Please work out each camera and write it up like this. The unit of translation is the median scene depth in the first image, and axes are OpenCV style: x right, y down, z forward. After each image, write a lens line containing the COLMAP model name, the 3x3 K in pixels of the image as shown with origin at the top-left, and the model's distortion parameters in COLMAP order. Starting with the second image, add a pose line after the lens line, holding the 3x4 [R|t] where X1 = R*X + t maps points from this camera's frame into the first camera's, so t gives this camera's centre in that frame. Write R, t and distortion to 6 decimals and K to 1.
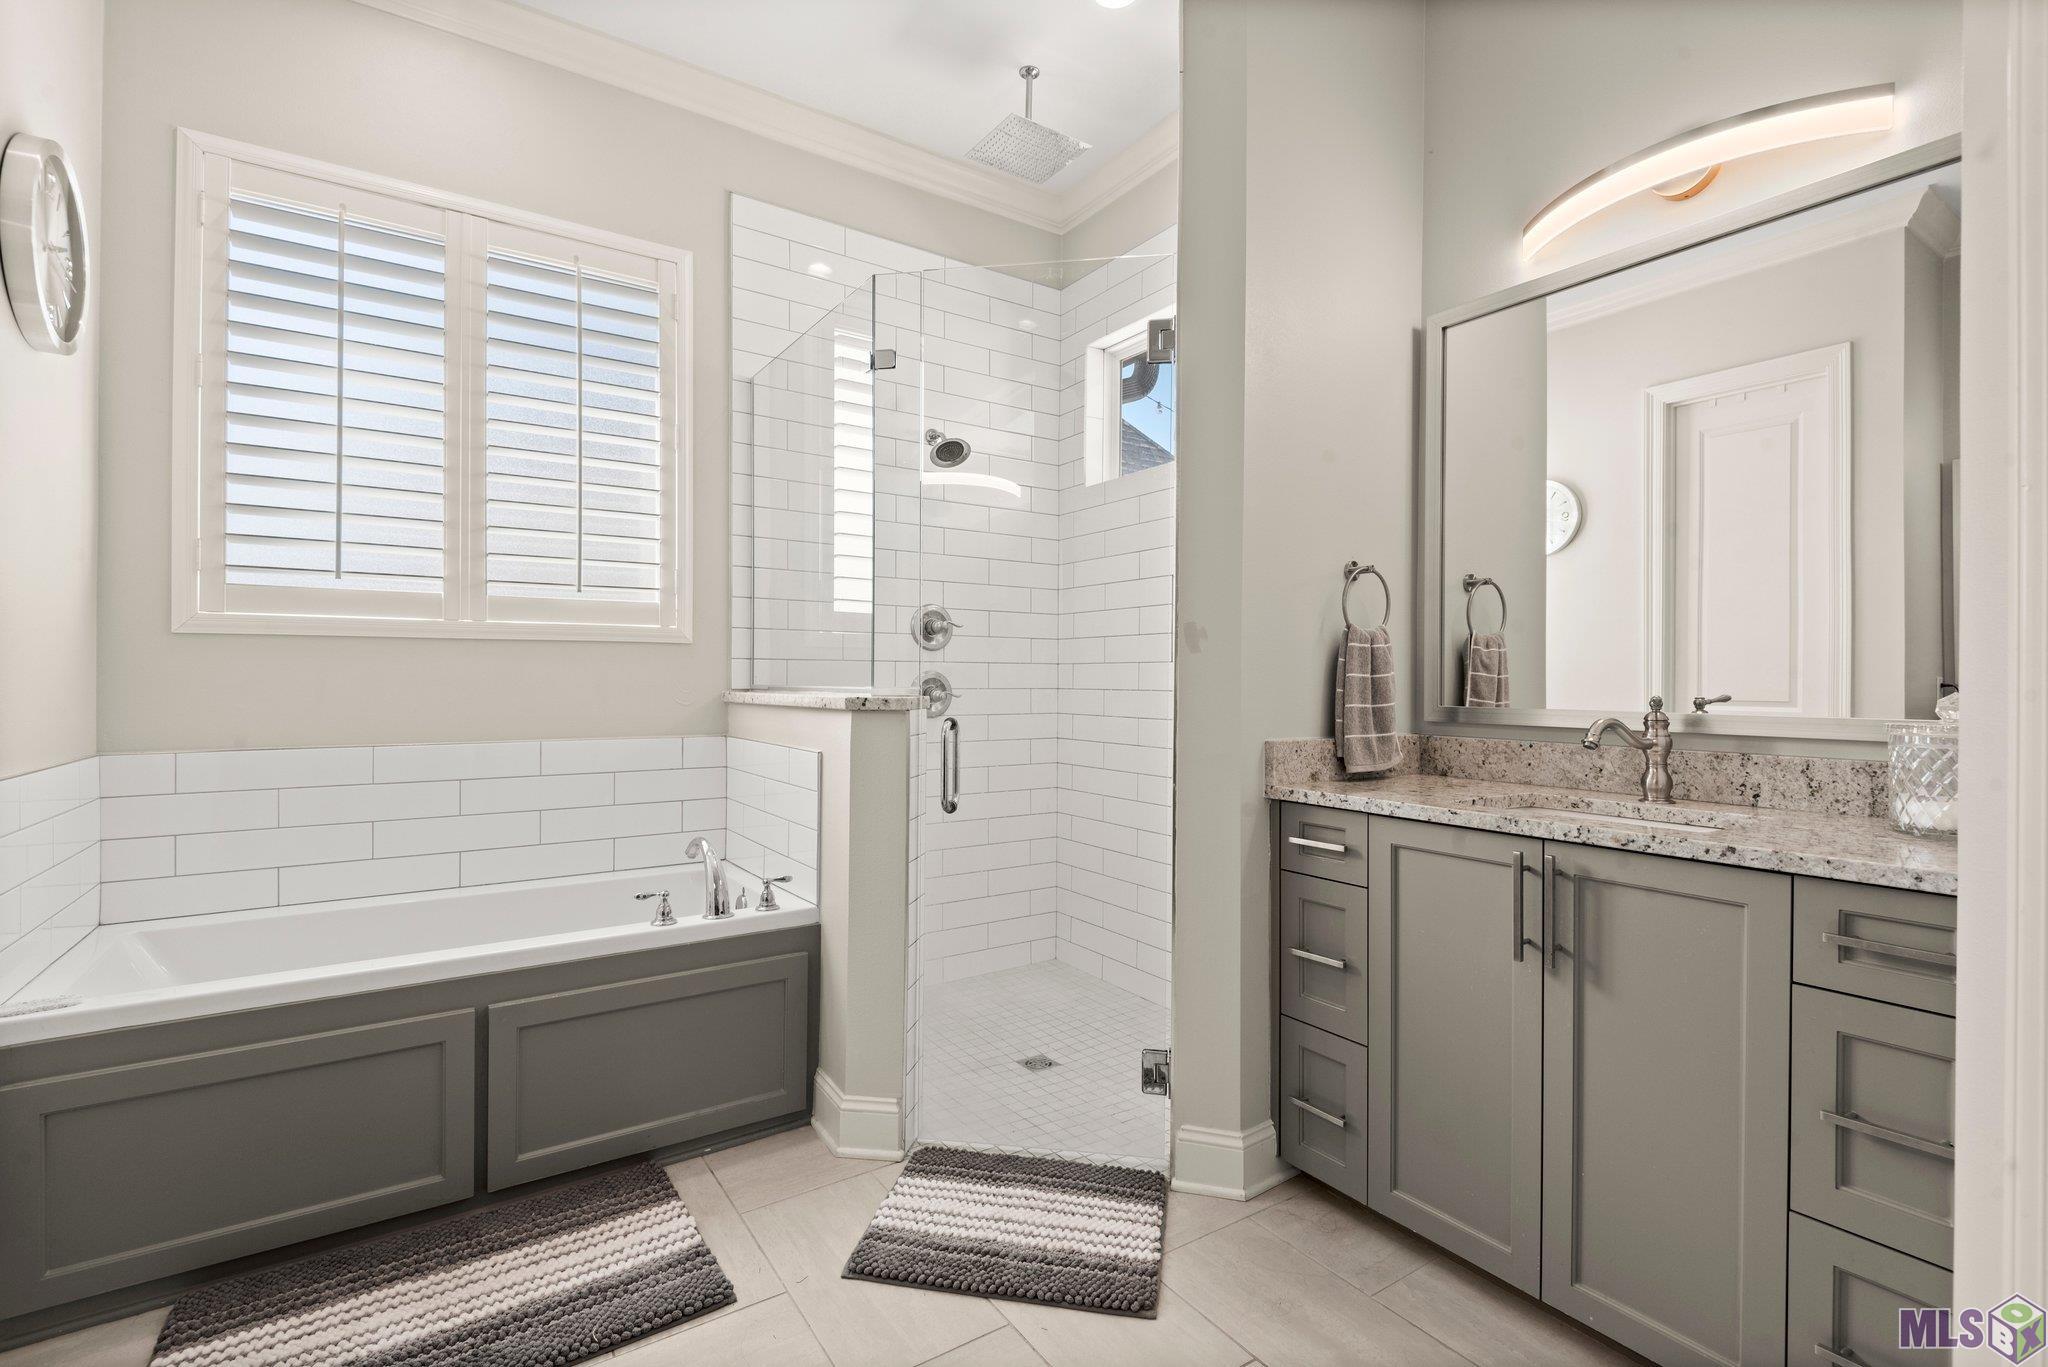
lens RADIAL K [[940.8, 0, 1030.9], [0, 940.8, 675.4], [0, 0, 1]] dist [0.039204, -0.028098]
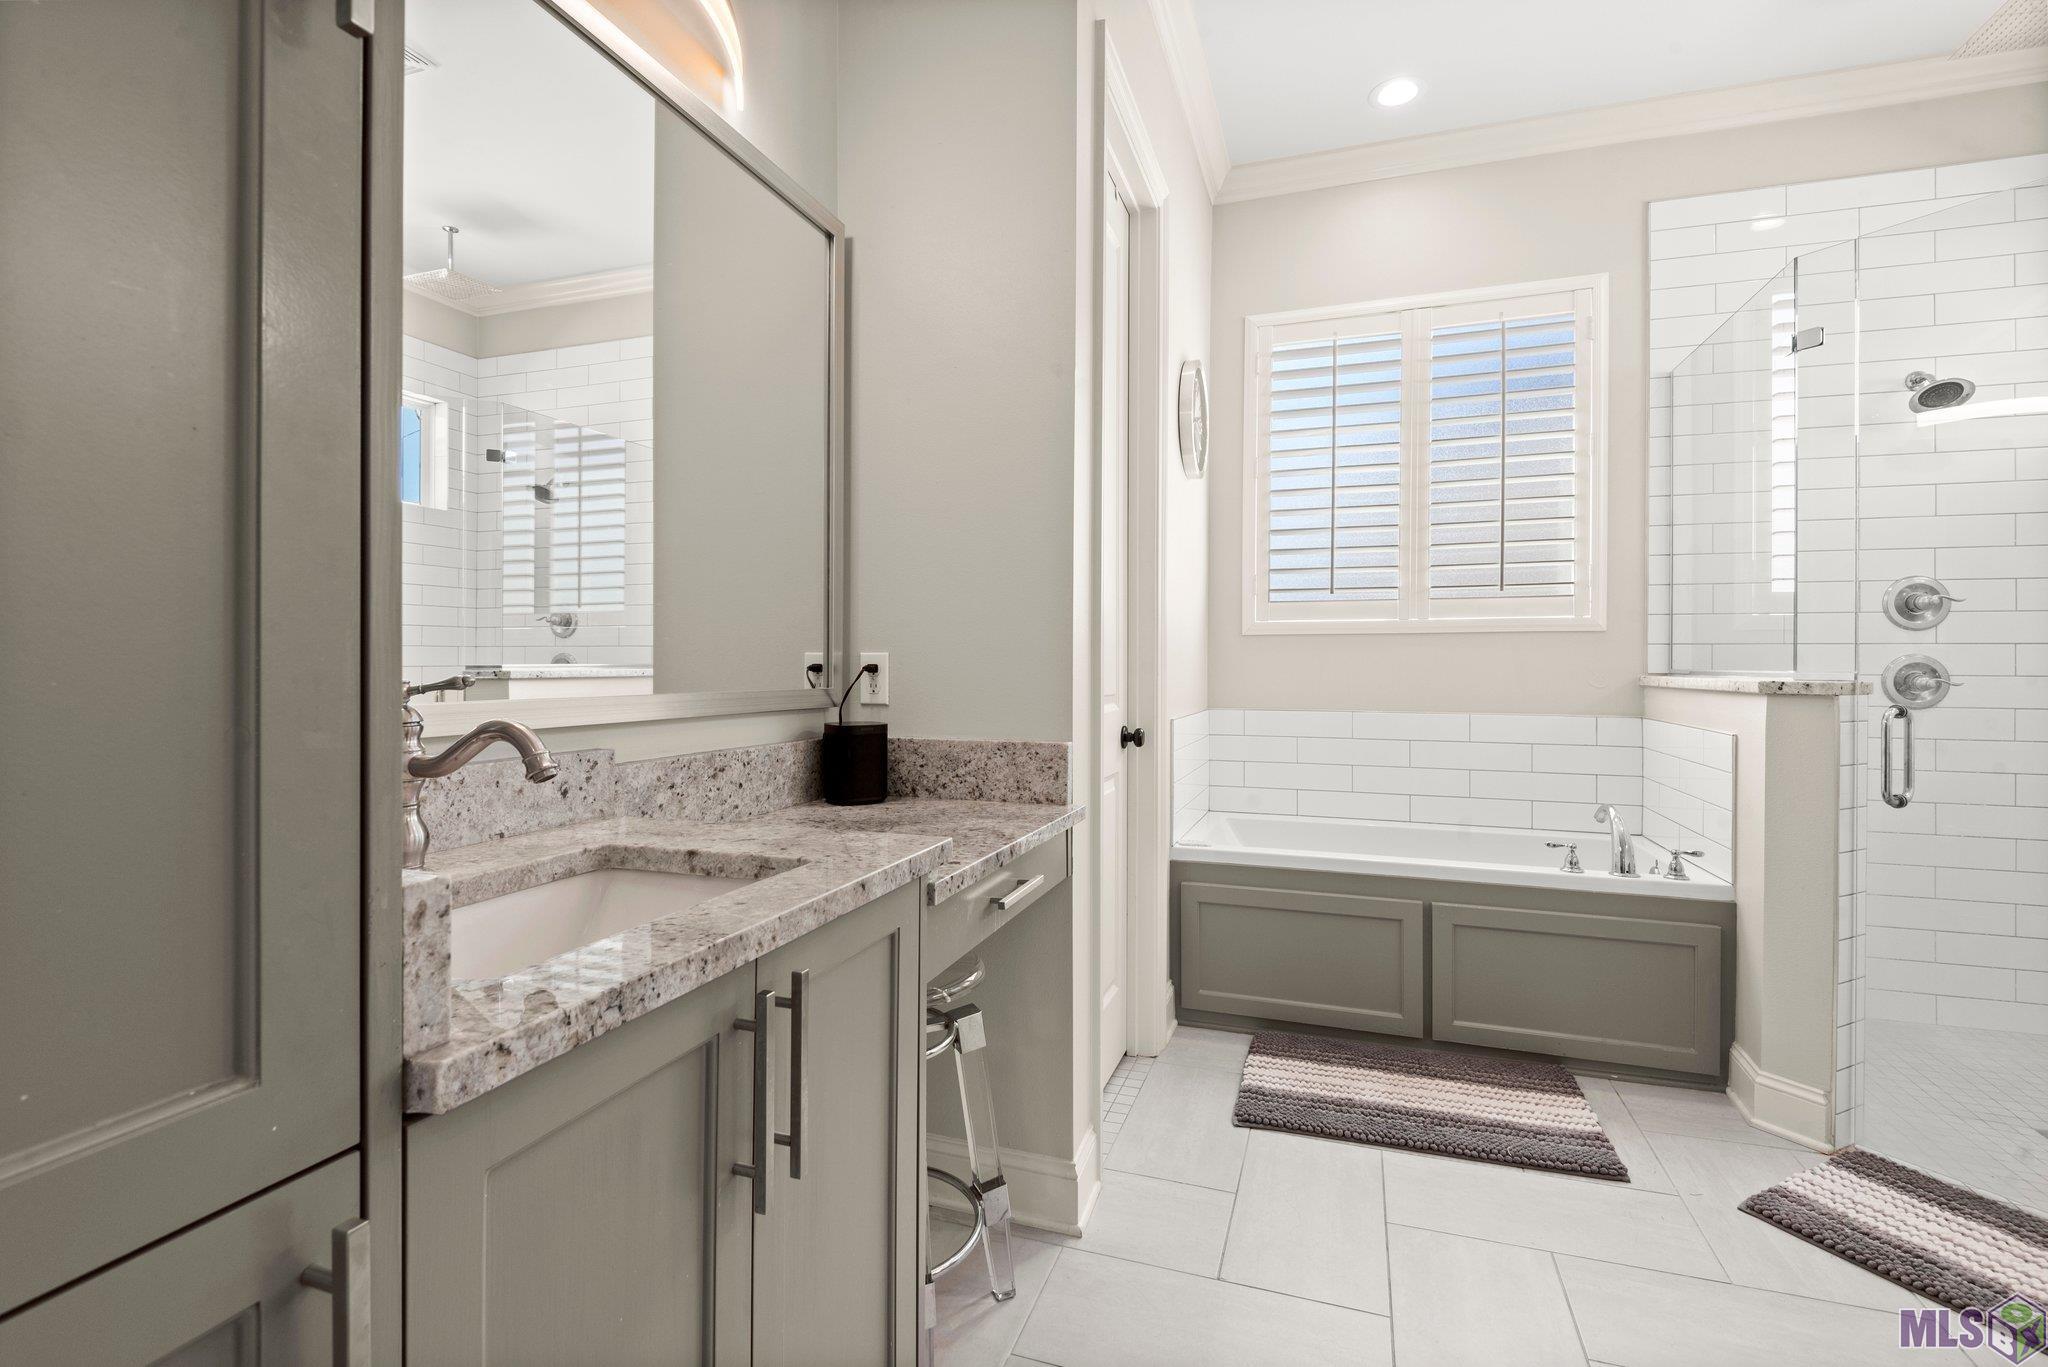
lens RADIAL K [[933.5, 0, 1026.3], [0, 933.5, 665.1], [0, 0, 1]] dist [0.007358, -0.007437]
pose [[0.601323, 0.000984, -0.799005, 0.132473], [0.002242, 0.999993, 0.002918, 0.001002], [0.799003, -0.003546, 0.601317, -0.237735]]
